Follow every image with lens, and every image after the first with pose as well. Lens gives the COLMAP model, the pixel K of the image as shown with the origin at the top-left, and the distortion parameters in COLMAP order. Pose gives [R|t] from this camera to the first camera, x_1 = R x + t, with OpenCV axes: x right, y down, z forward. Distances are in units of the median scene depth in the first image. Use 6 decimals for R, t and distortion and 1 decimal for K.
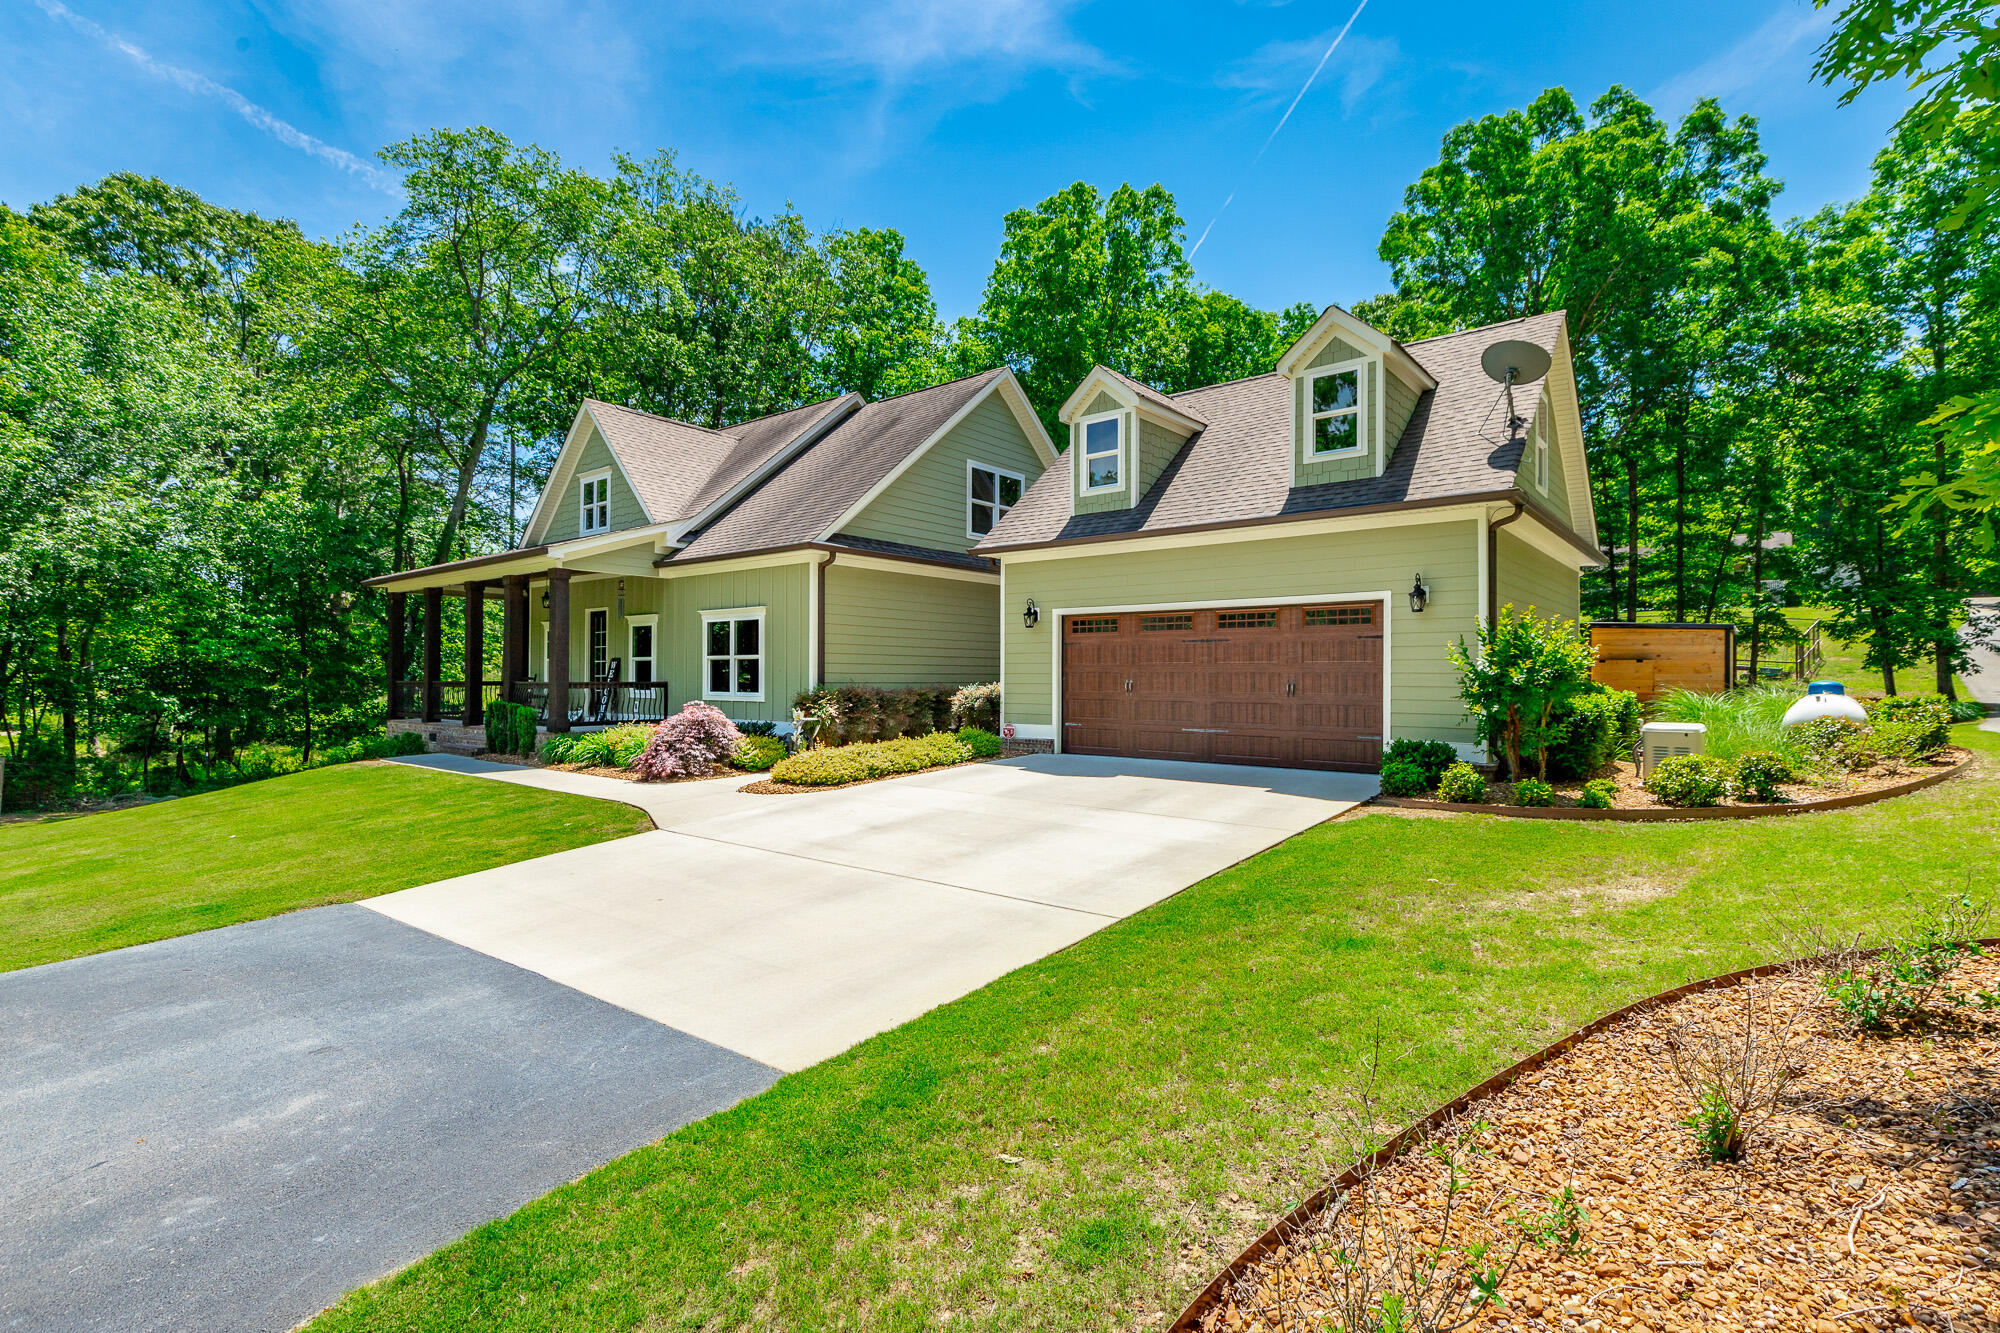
lens RADIAL K [[908.1, 0, 1008.5], [0, 908.1, 661.5], [0, 0, 1]] dist [0.000080, 0.000081]
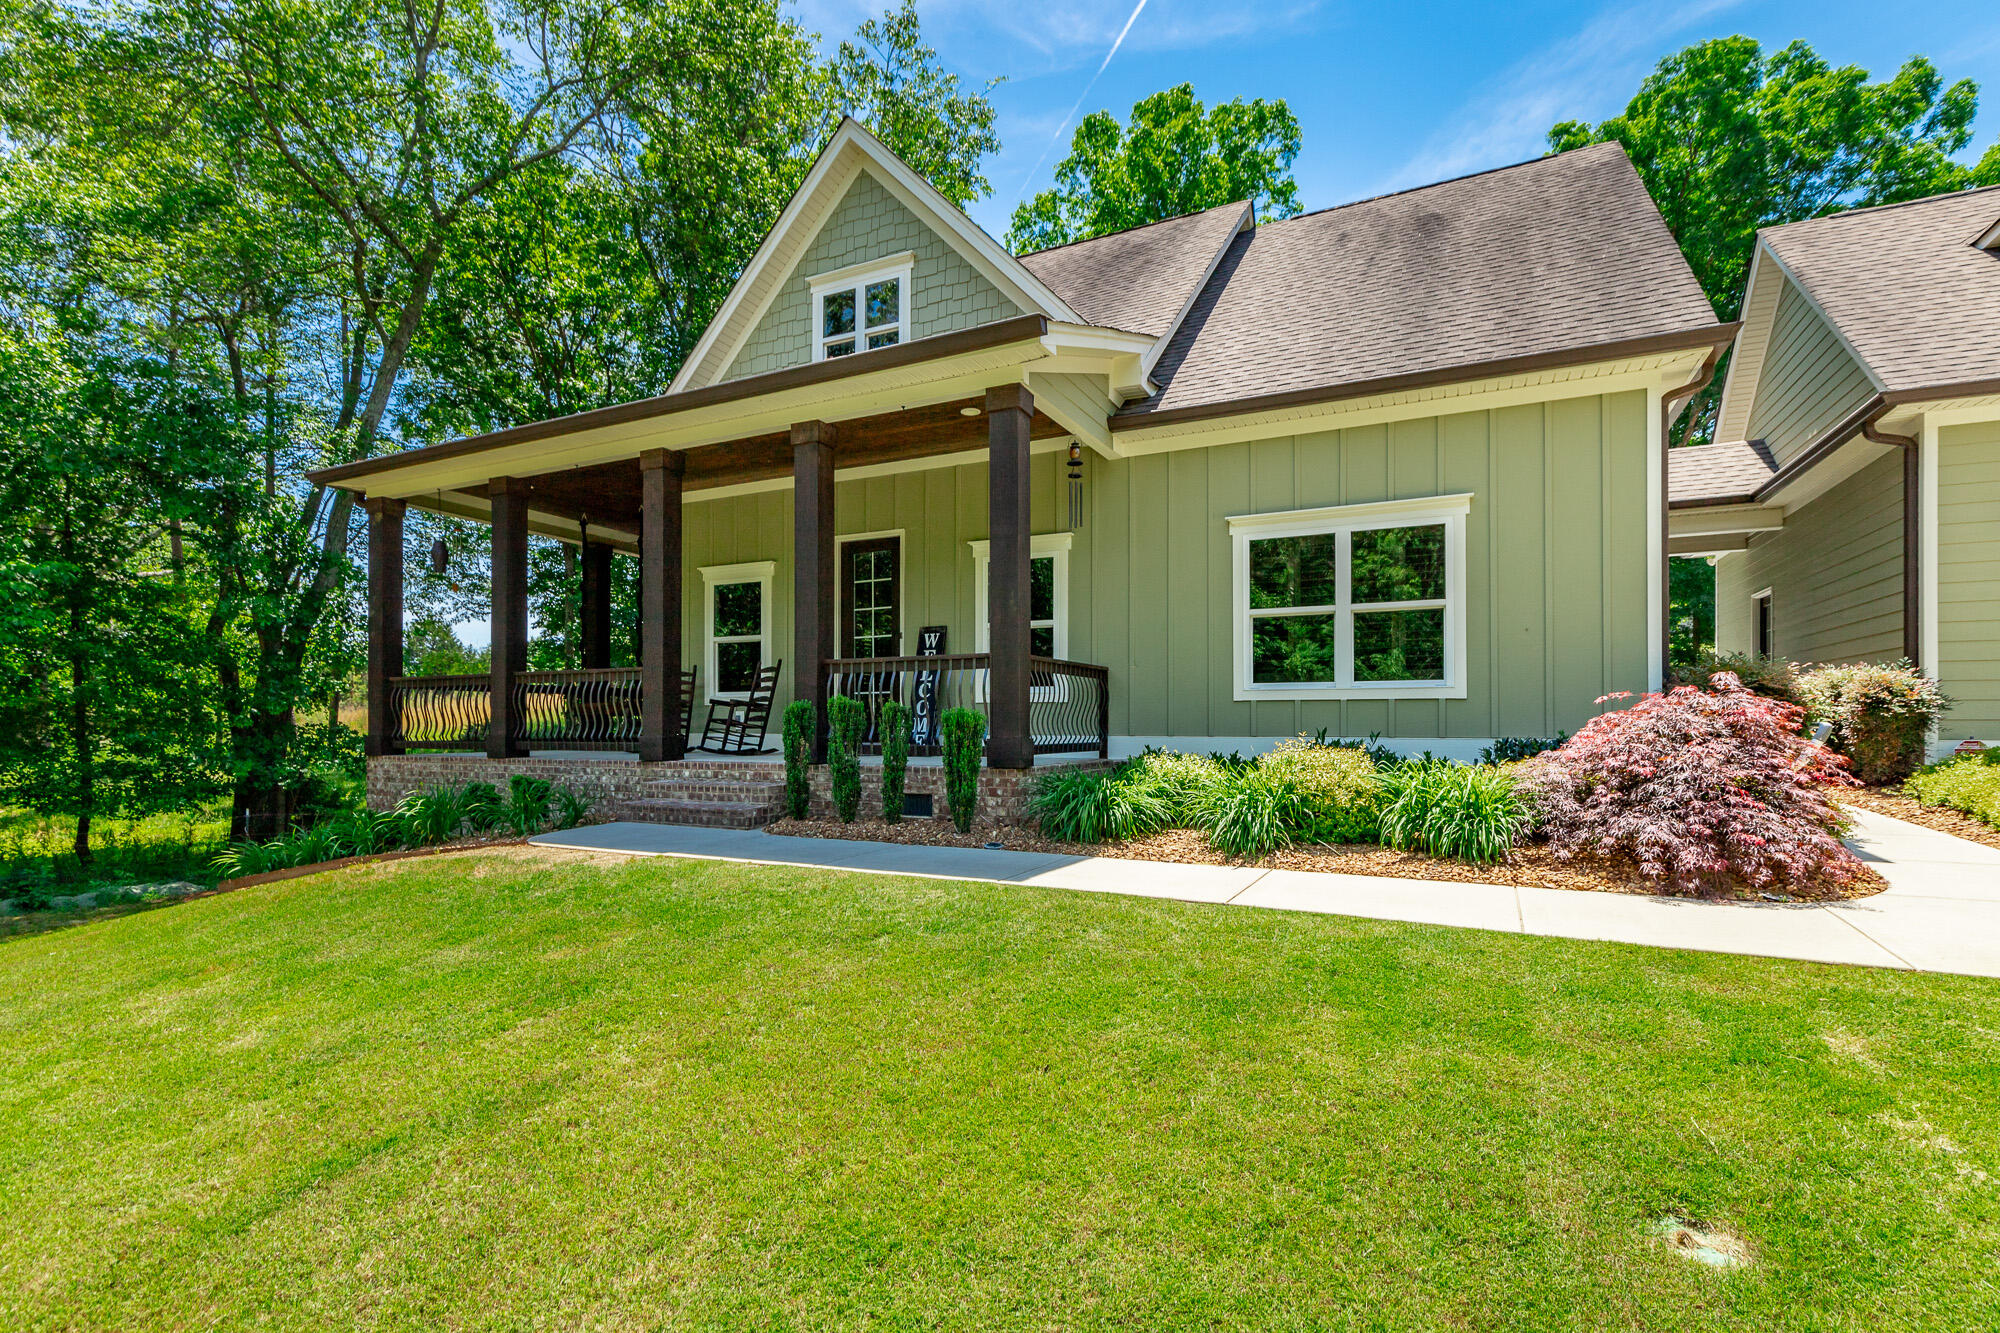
lens RADIAL K [[922.0, 0, 1000.4], [0, 922.0, 714.6], [0, 0, 1]] dist [-0.001286, -0.000868]
pose [[0.976999, 0.001655, 0.213237, -0.601117], [-0.003378, 0.999965, 0.007719, 0.049880], [-0.213216, -0.008262, 0.976970, 0.577382]]
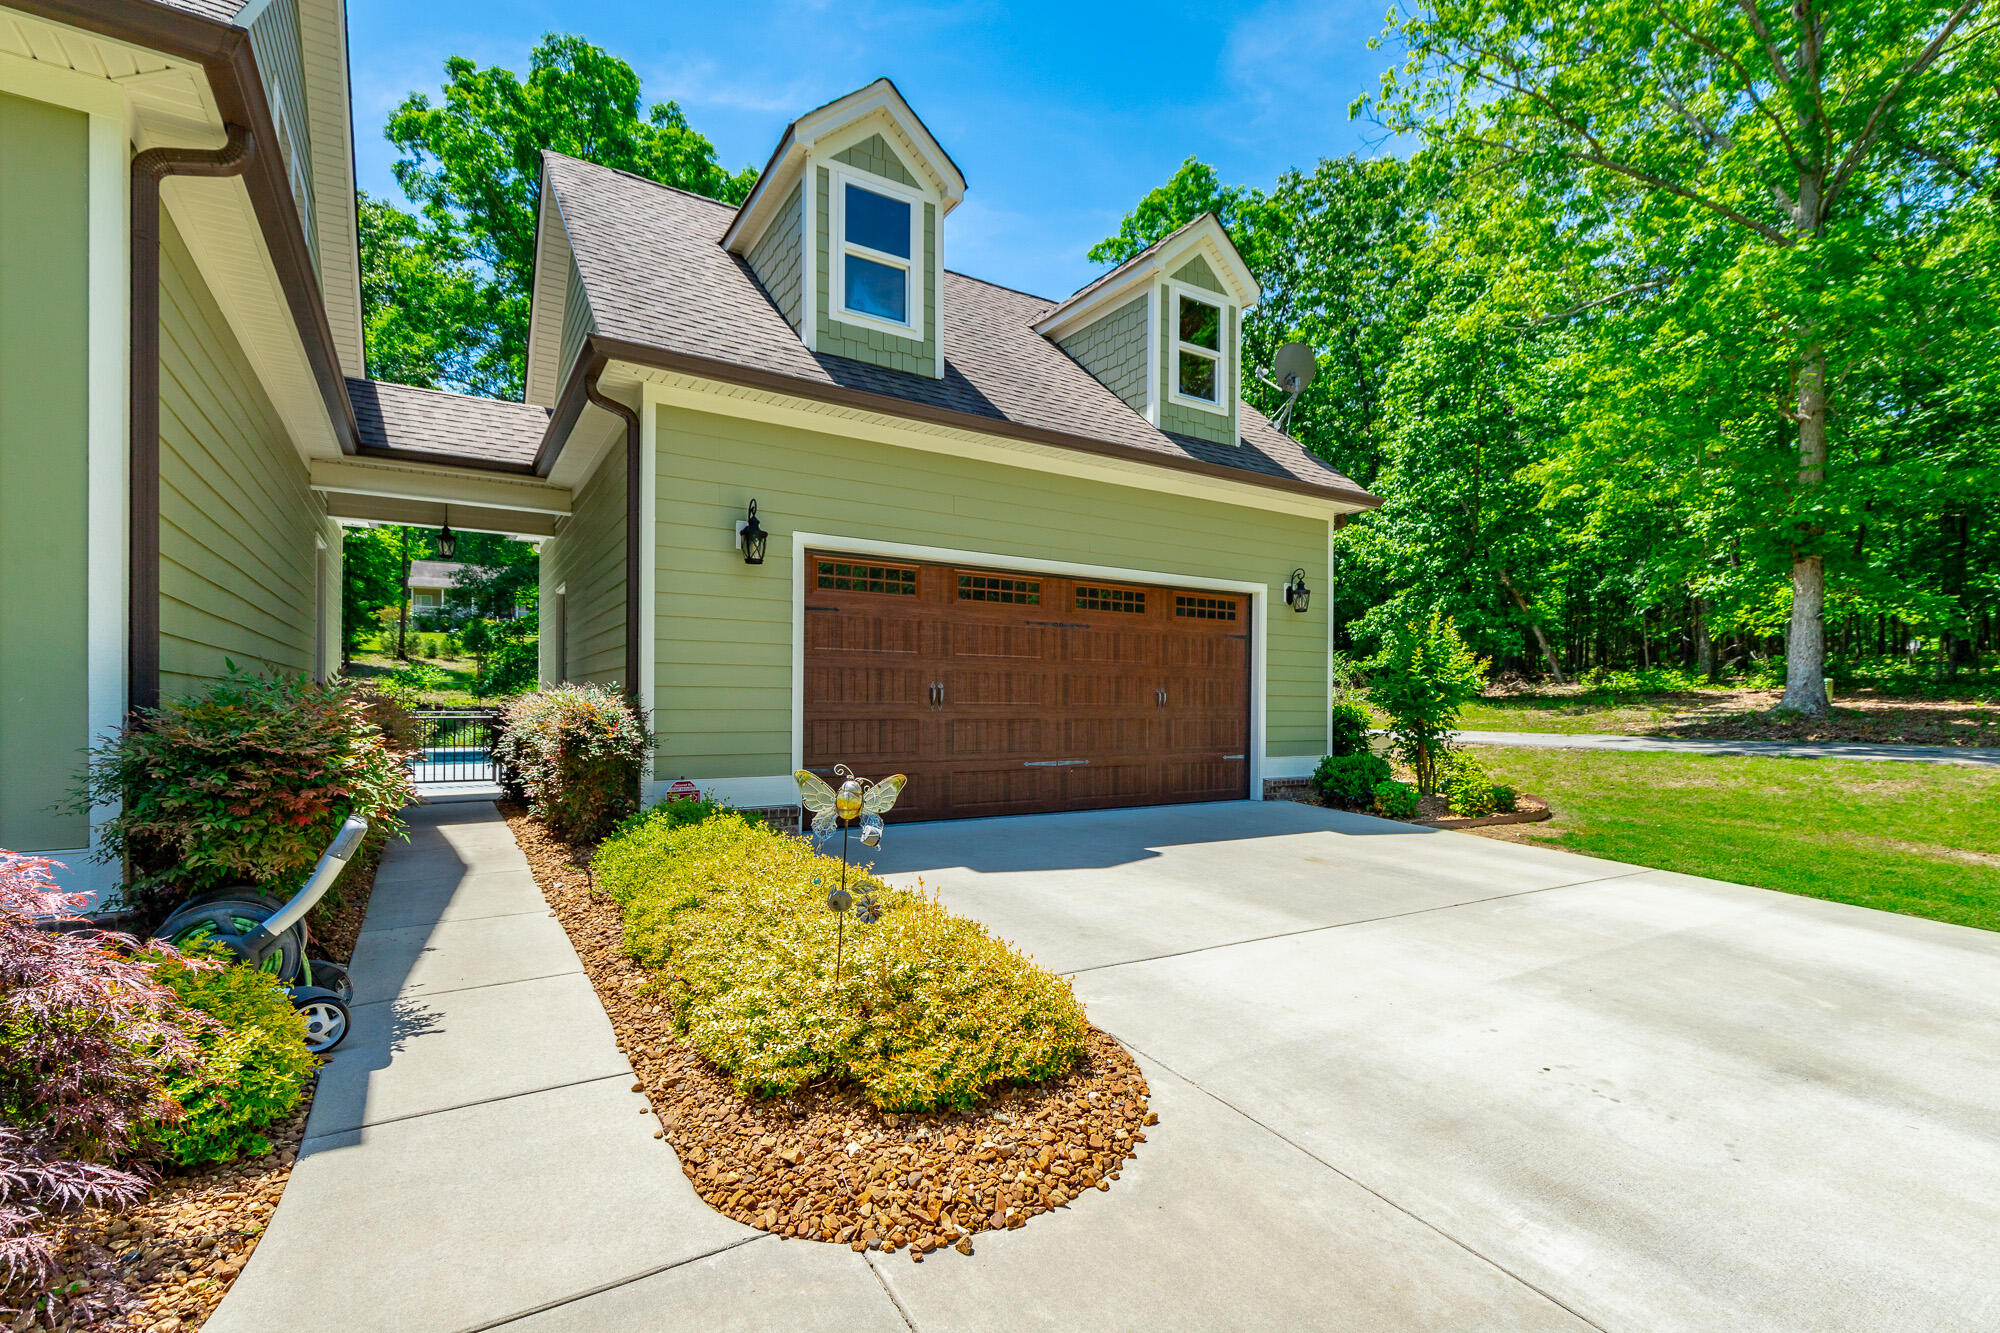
lens RADIAL K [[922.0, 0, 1000.4], [0, 922.0, 714.6], [0, 0, 1]] dist [-0.001286, -0.000868]
pose [[0.334246, -0.001031, 0.942485, -0.337075], [-0.016570, 0.999838, 0.006970, 0.029926], [-0.942340, -0.017946, 0.334175, 0.671021]]
